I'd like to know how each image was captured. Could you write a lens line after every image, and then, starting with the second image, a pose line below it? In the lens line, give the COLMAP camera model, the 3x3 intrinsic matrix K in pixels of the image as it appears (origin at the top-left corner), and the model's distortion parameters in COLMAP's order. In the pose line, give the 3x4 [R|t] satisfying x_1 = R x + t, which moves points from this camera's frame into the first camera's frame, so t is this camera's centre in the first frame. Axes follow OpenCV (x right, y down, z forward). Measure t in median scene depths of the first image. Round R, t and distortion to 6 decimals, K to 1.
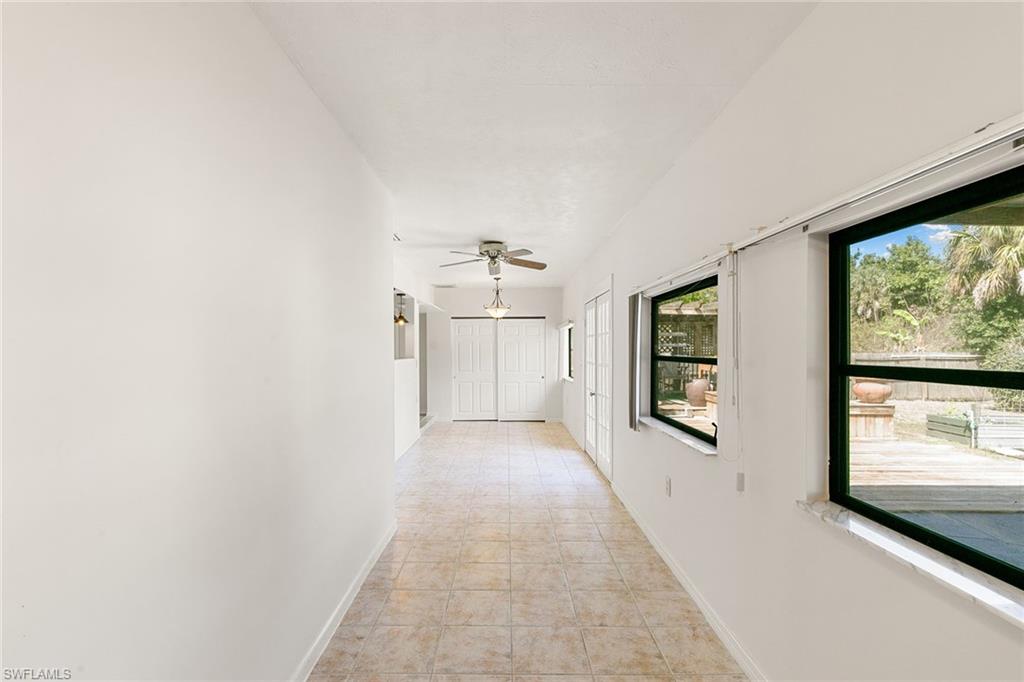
lens RADIAL K [[459.5, 0, 516.3], [0, 459.5, 337.4], [0, 0, 1]] dist [0.008622, 0.000445]
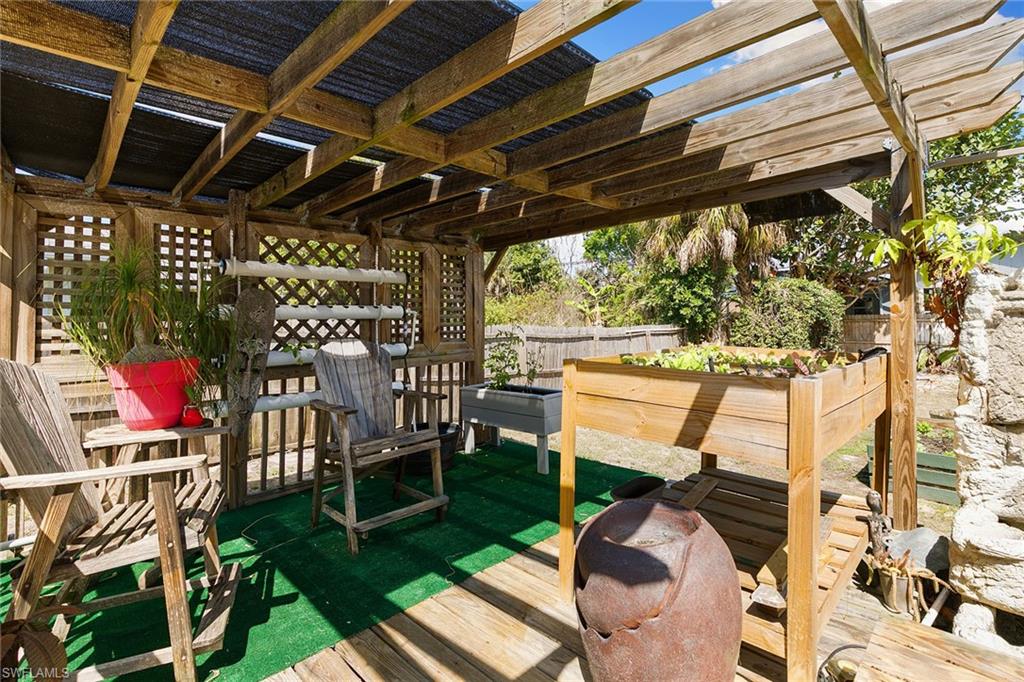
lens RADIAL K [[459.5, 0, 516.3], [0, 459.5, 337.4], [0, 0, 1]] dist [0.008622, 0.000445]
pose [[0.698853, -0.033748, 0.714469, 0.158485], [0.005173, 0.999099, 0.042132, 0.016925], [-0.715247, -0.025748, 0.698398, 0.580782]]
